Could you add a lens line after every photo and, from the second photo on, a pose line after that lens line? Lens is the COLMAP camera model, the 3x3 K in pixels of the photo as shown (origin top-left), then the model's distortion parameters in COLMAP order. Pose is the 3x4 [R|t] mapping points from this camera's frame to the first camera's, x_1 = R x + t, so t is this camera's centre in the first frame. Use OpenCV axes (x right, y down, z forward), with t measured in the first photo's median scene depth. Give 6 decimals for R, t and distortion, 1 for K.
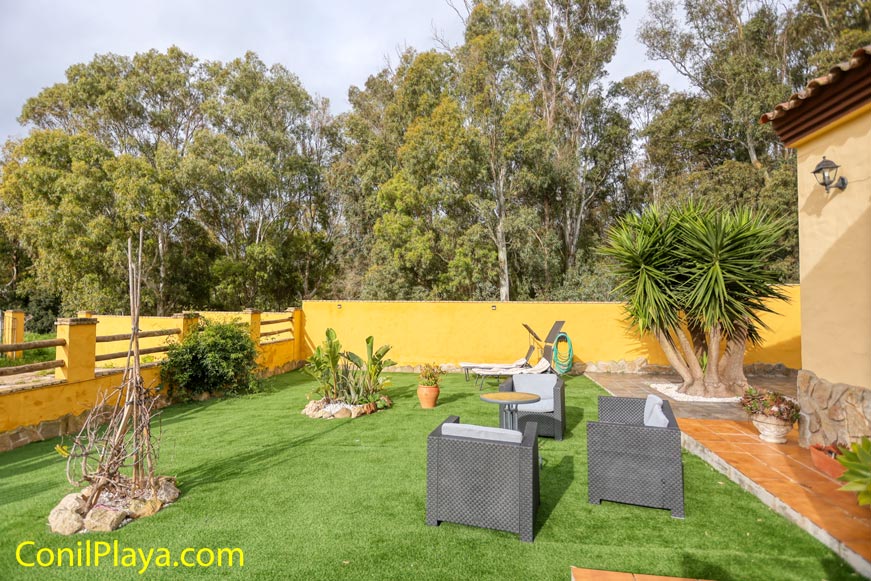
lens RADIAL K [[418.8, 0, 430.8], [0, 418.8, 288.0], [0, 0, 1]] dist [0.000394, -0.000600]
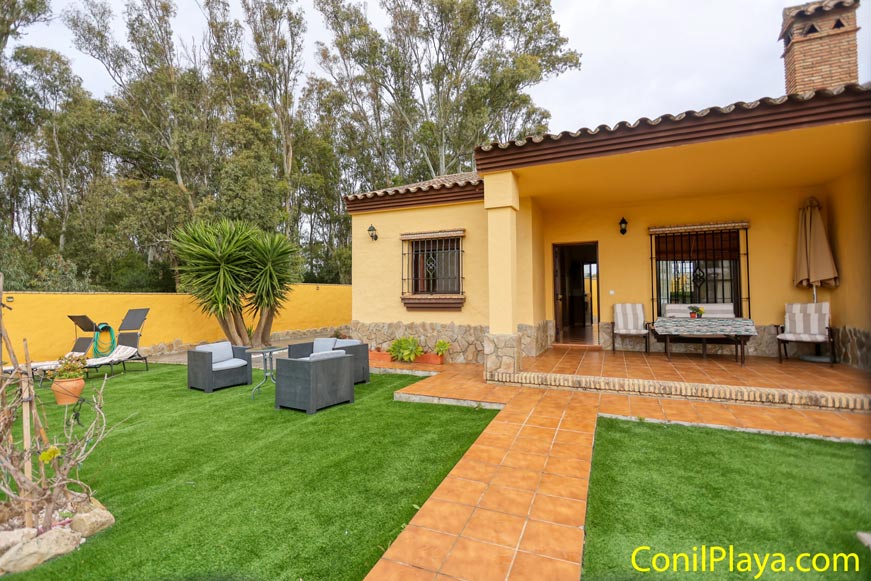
lens RADIAL K [[405.7, 0, 416.1], [0, 405.7, 291.7], [0, 0, 1]] dist [-0.000346, 0.000162]
pose [[0.250483, -0.006442, 0.968100, -0.216203], [0.006222, 0.999968, 0.005044, 0.010293], [-0.968101, 0.004760, 0.250515, 0.029704]]
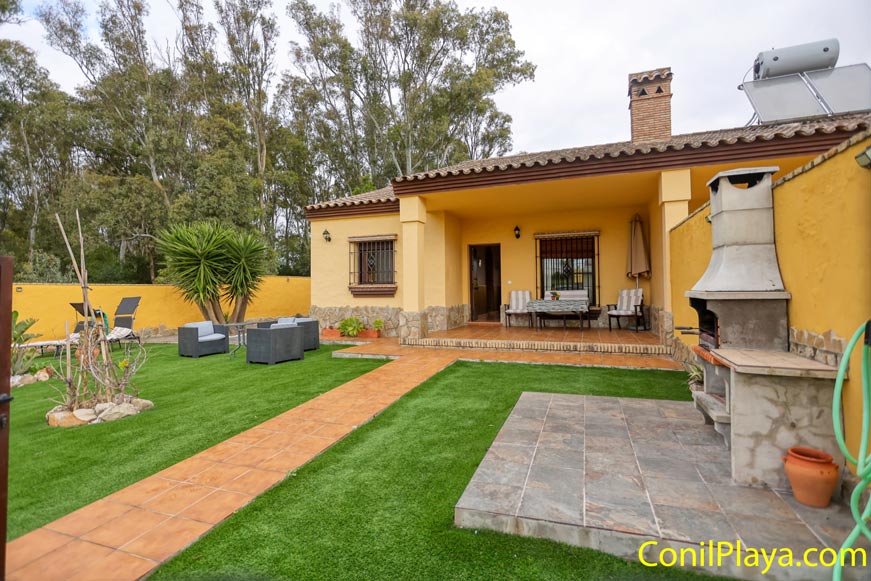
lens RADIAL K [[418.8, 0, 430.8], [0, 418.8, 288.0], [0, 0, 1]] dist [0.000394, -0.000600]
pose [[0.183040, -0.014913, 0.982992, -0.329211], [0.008813, 0.999870, 0.013528, 0.013091], [-0.983066, 0.006187, 0.183148, -0.051638]]
